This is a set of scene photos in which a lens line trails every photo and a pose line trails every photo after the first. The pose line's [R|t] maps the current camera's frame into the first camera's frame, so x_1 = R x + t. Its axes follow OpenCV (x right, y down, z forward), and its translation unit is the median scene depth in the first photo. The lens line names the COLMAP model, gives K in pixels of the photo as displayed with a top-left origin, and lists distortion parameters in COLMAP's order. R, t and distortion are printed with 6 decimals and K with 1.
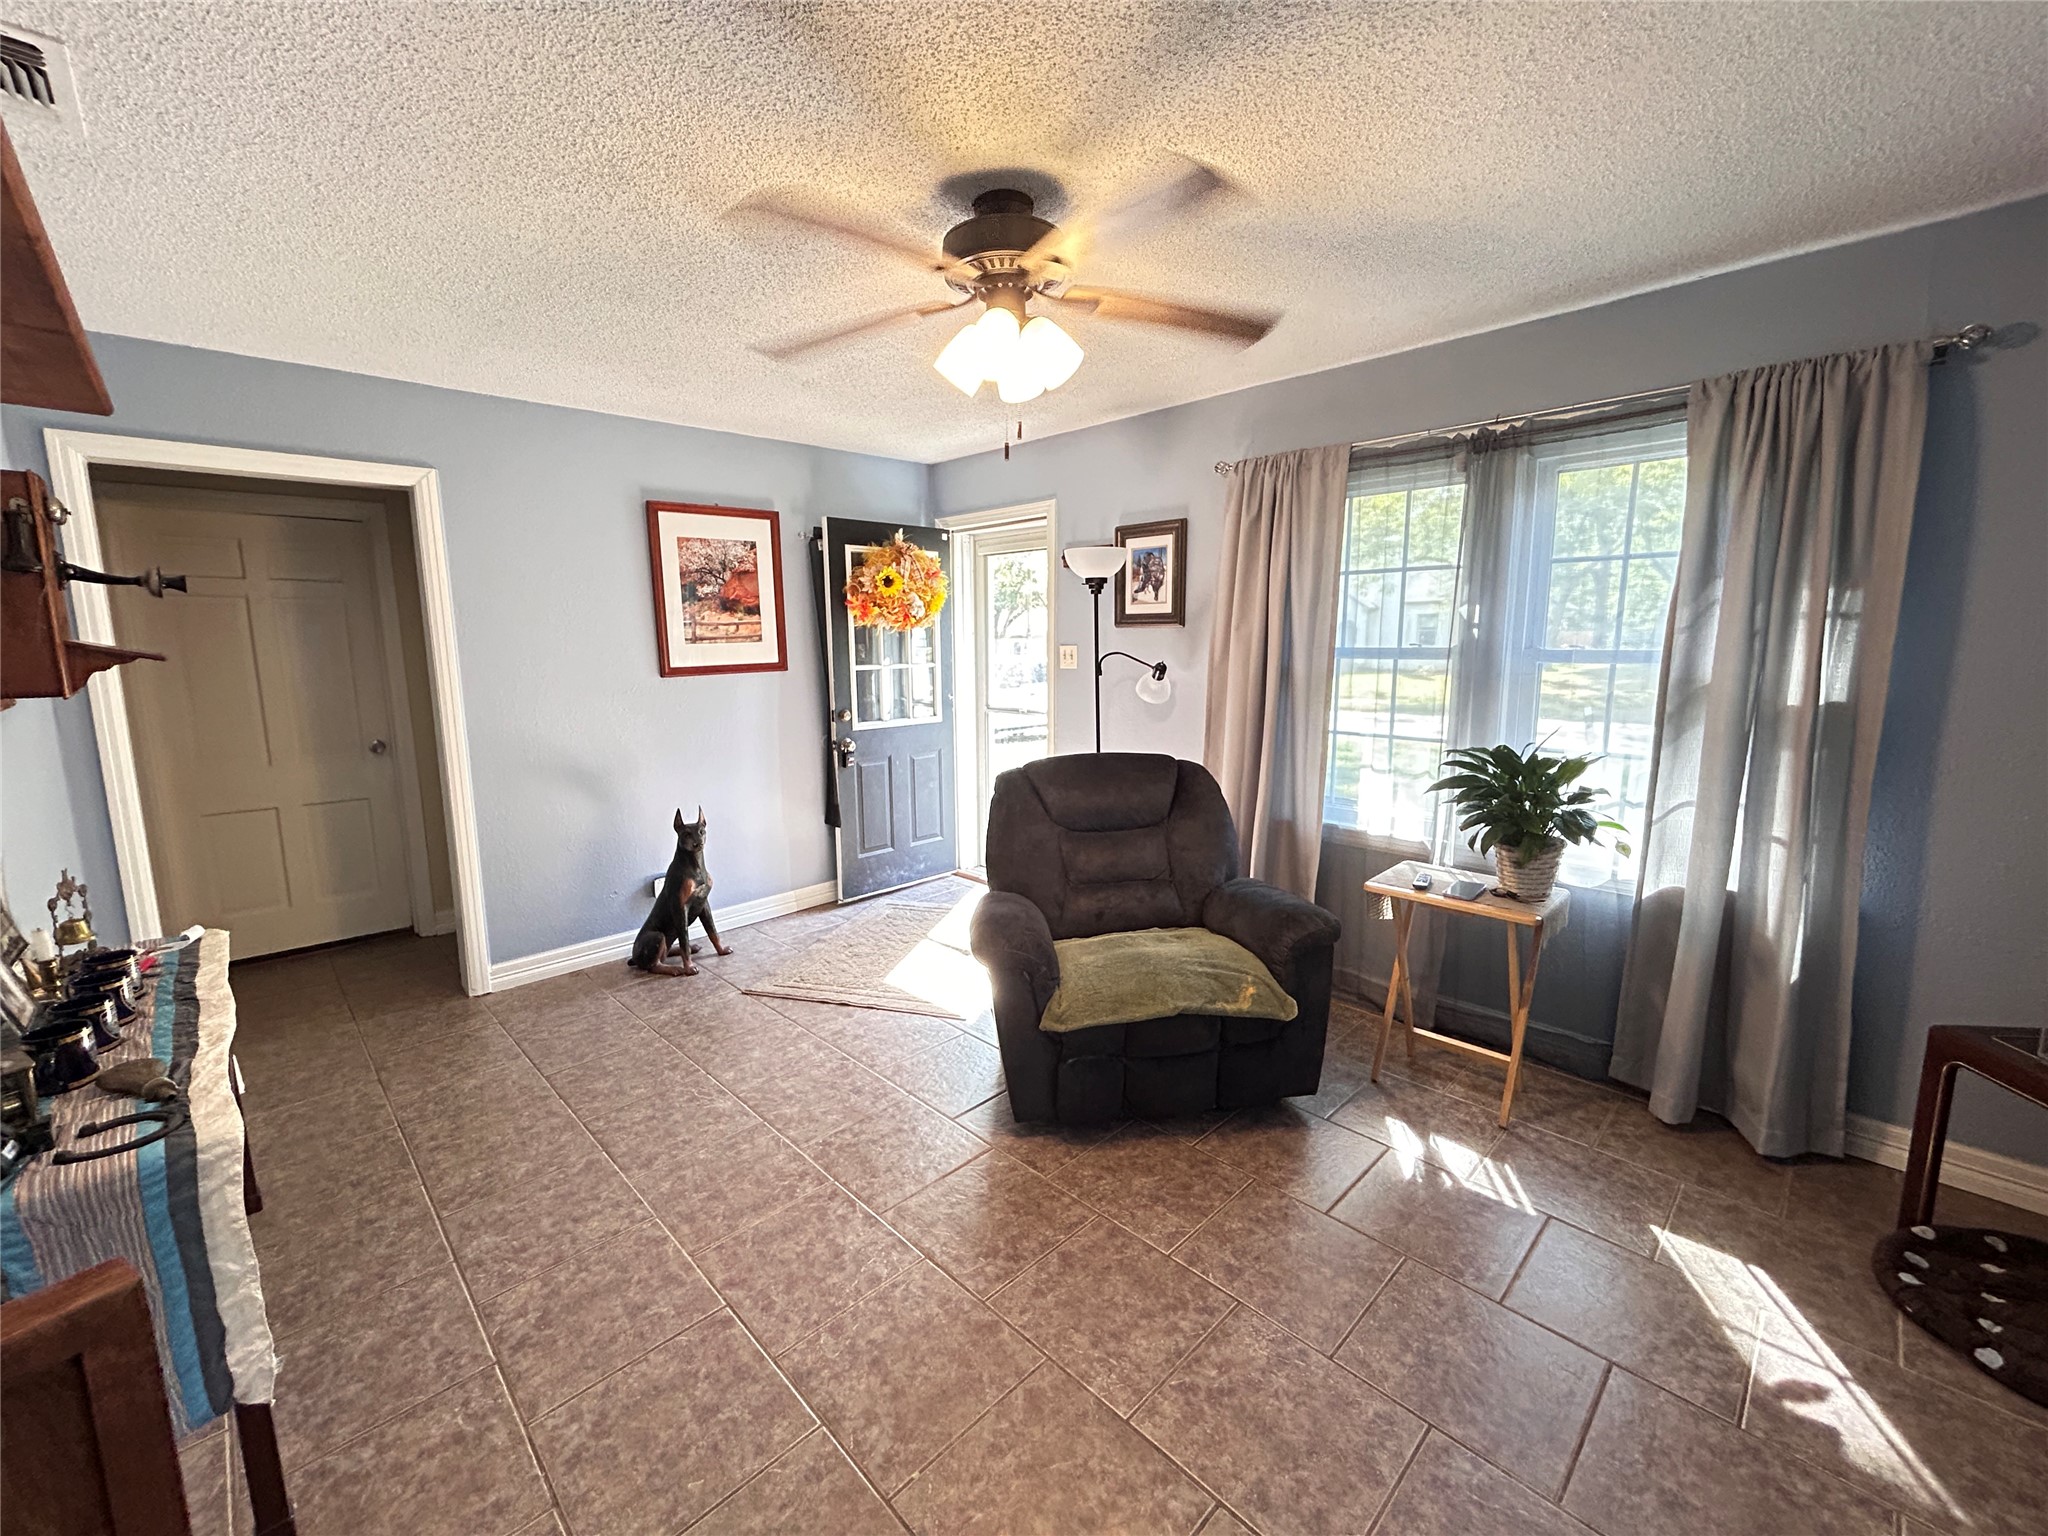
lens RADIAL K [[833.3, 0, 1019.4], [0, 833.3, 764.3], [0, 0, 1]] dist [-0.002735, 0.000677]
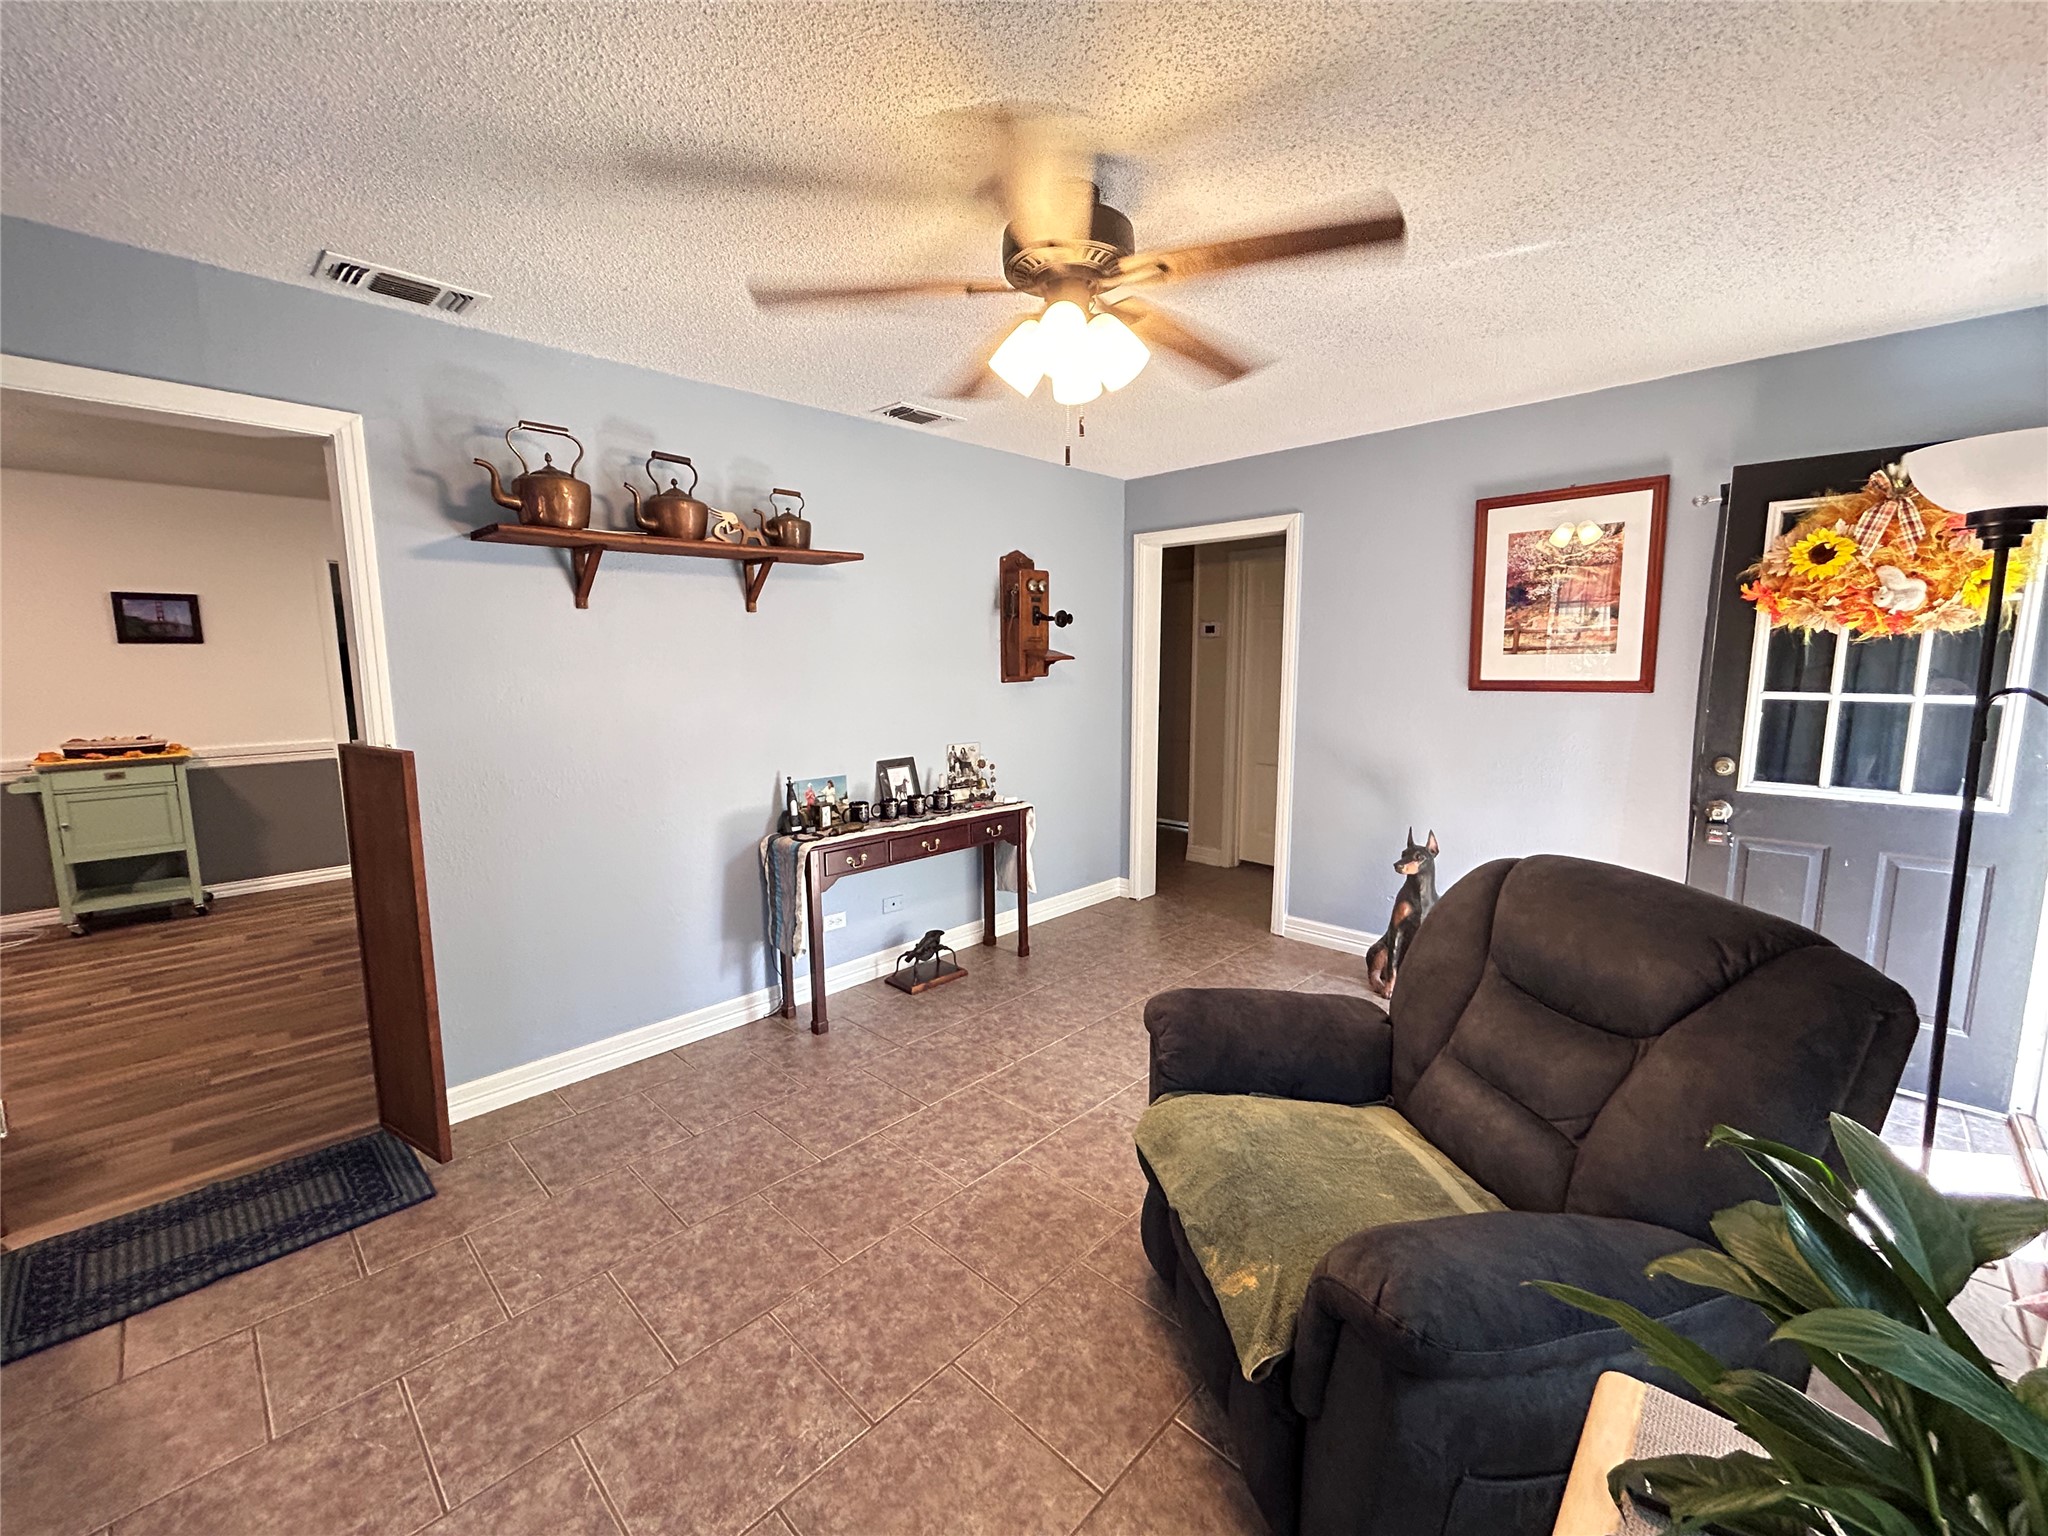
lens RADIAL K [[832.5, 0, 1024.3], [0, 832.5, 764.4], [0, 0, 1]] dist [-0.001425, 0.000487]
pose [[0.033353, 0.142689, -0.989205, 0.585035], [-0.146776, 0.979724, 0.136373, -0.094184], [0.988607, 0.140643, 0.053620, 0.577158]]
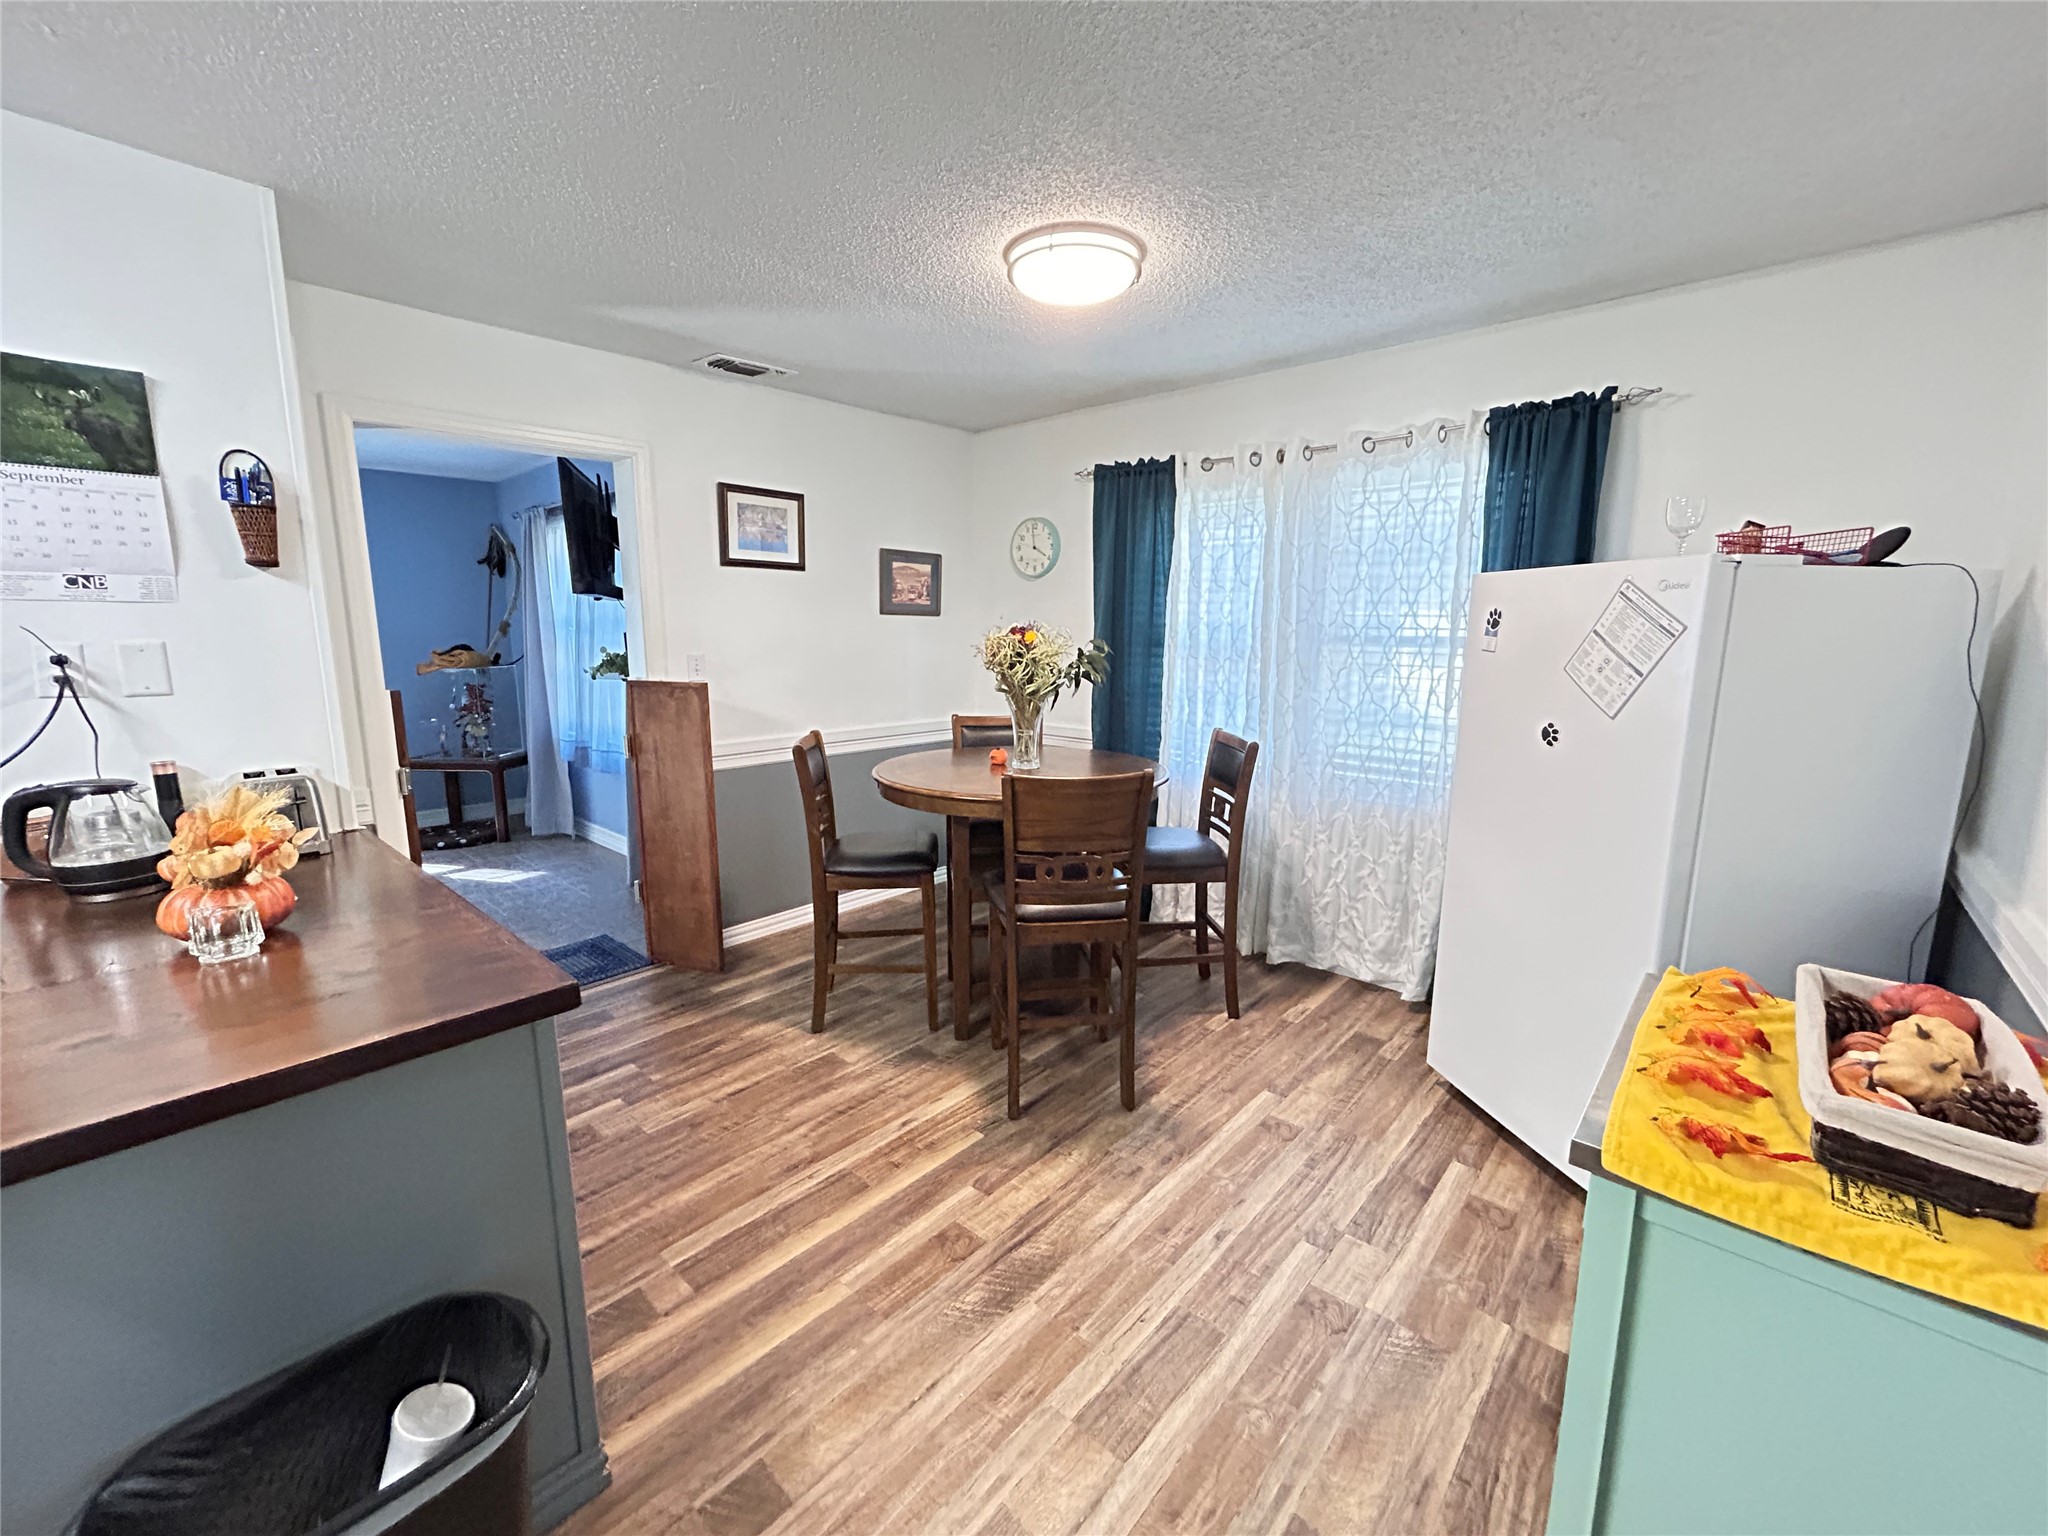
lens RADIAL K [[838.1, 0, 1021.0], [0, 838.1, 762.8], [0, 0, 1]] dist [0.000979, 0.000326]
pose [[-0.060181, -0.150791, 0.986732, -1.102508], [0.149251, 0.976052, 0.158262, 0.109270], [-0.986966, 0.156796, -0.036234, -0.597437]]
